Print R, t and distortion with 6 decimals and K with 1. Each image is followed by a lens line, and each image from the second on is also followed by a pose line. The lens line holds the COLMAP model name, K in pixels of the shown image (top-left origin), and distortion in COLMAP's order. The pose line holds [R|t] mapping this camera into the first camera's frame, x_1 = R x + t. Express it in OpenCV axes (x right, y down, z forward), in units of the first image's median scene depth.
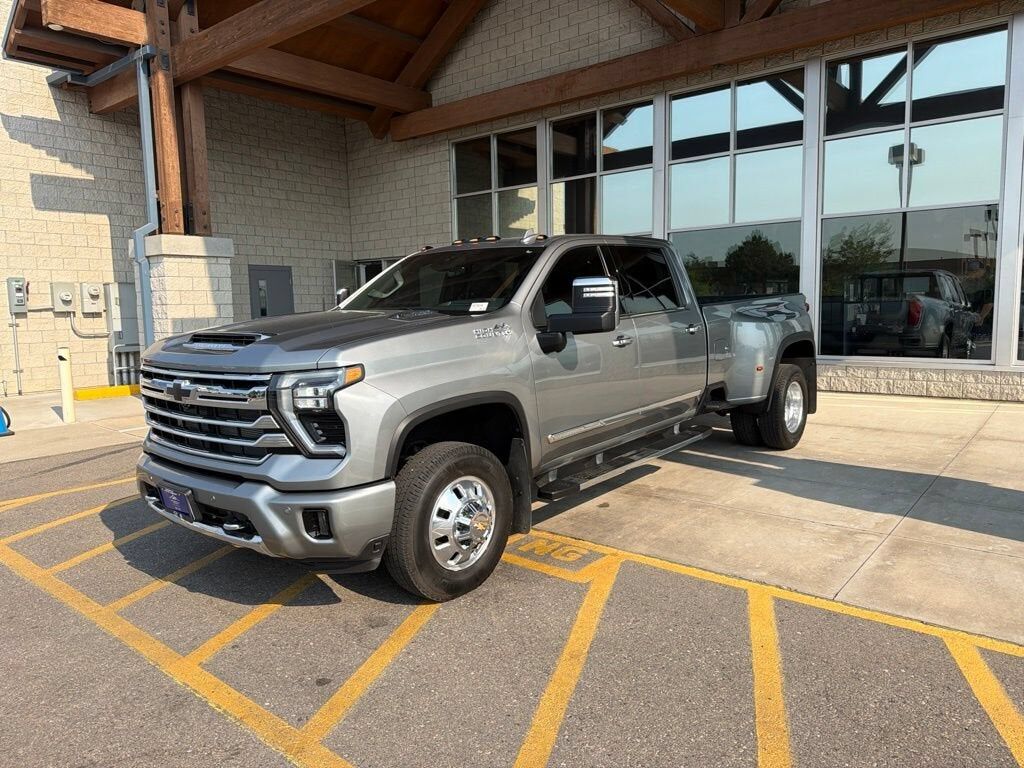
lens RADIAL K [[715.5, 0, 510.8], [0, 715.5, 383.7], [0, 0, 1]] dist [0.011434, -0.019428]
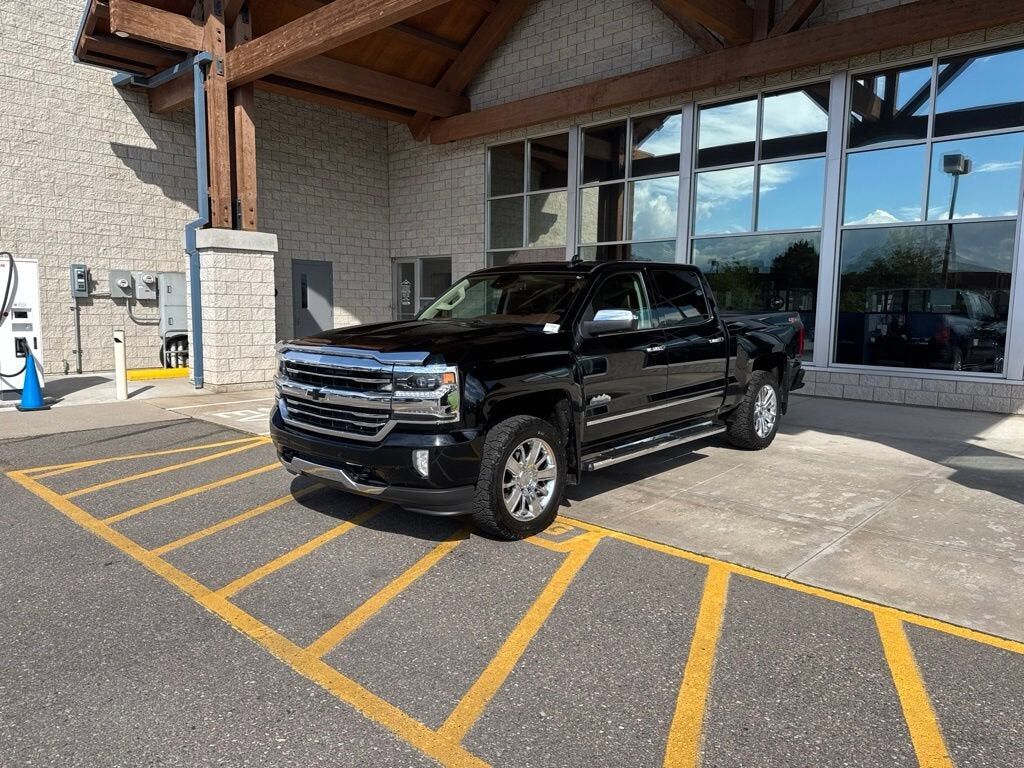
lens RADIAL K [[715.5, 0, 506.6], [0, 715.5, 388.4], [0, 0, 1]] dist [0.011434, -0.019428]
pose [[0.997562, 0.038464, -0.058229, 0.024600], [-0.038078, 0.999245, 0.007722, 0.005679], [0.058482, -0.005486, 0.998273, -0.045260]]
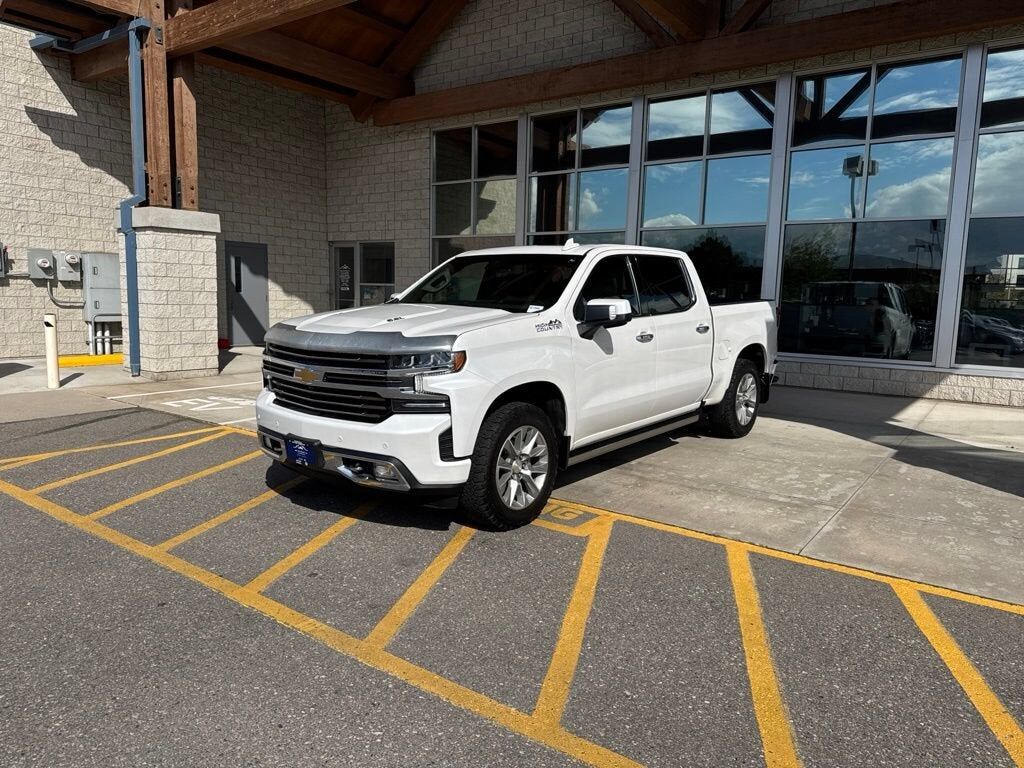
lens RADIAL K [[715.5, 0, 505.4], [0, 715.5, 386.9], [0, 0, 1]] dist [0.011434, -0.019428]
pose [[0.997455, 0.037434, 0.060683, -0.036927], [-0.038554, 0.999105, 0.017388, 0.009147], [-0.059978, -0.019683, 0.998006, -0.045195]]
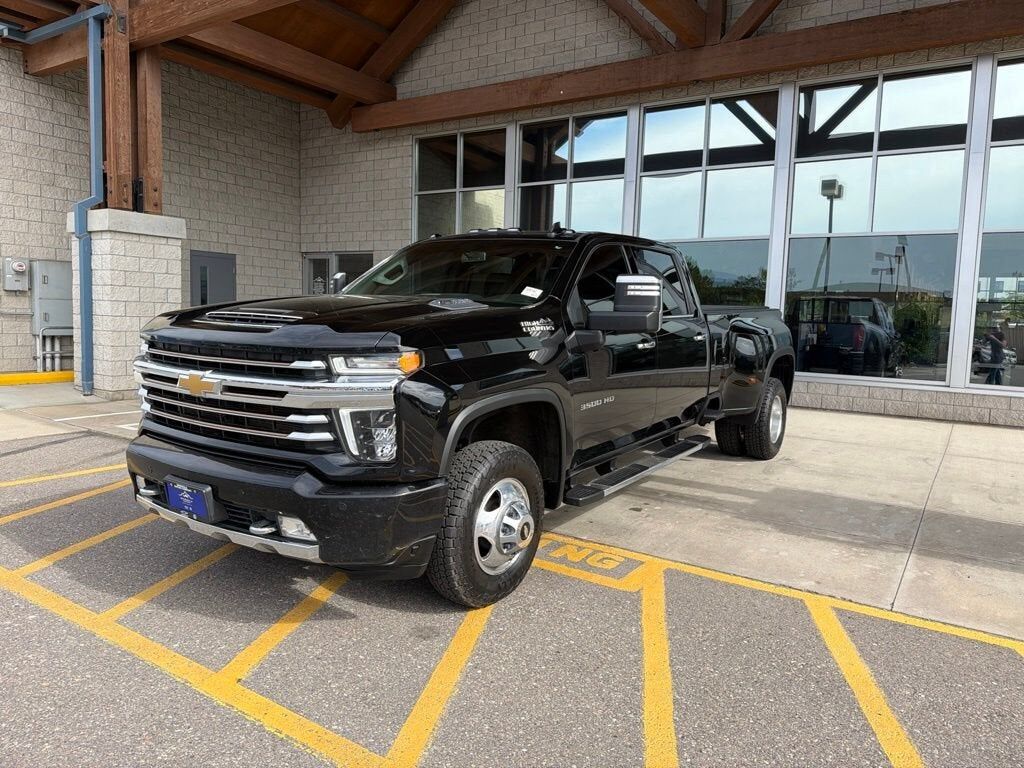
lens RADIAL K [[715.5, 0, 513.4], [0, 715.5, 379.3], [0, 0, 1]] dist [0.011434, -0.019428]
pose [[0.992458, 0.042339, 0.115037, -0.064694], [-0.040172, 0.998970, -0.021096, 0.009078], [-0.115812, 0.016315, 0.993137, 0.027337]]
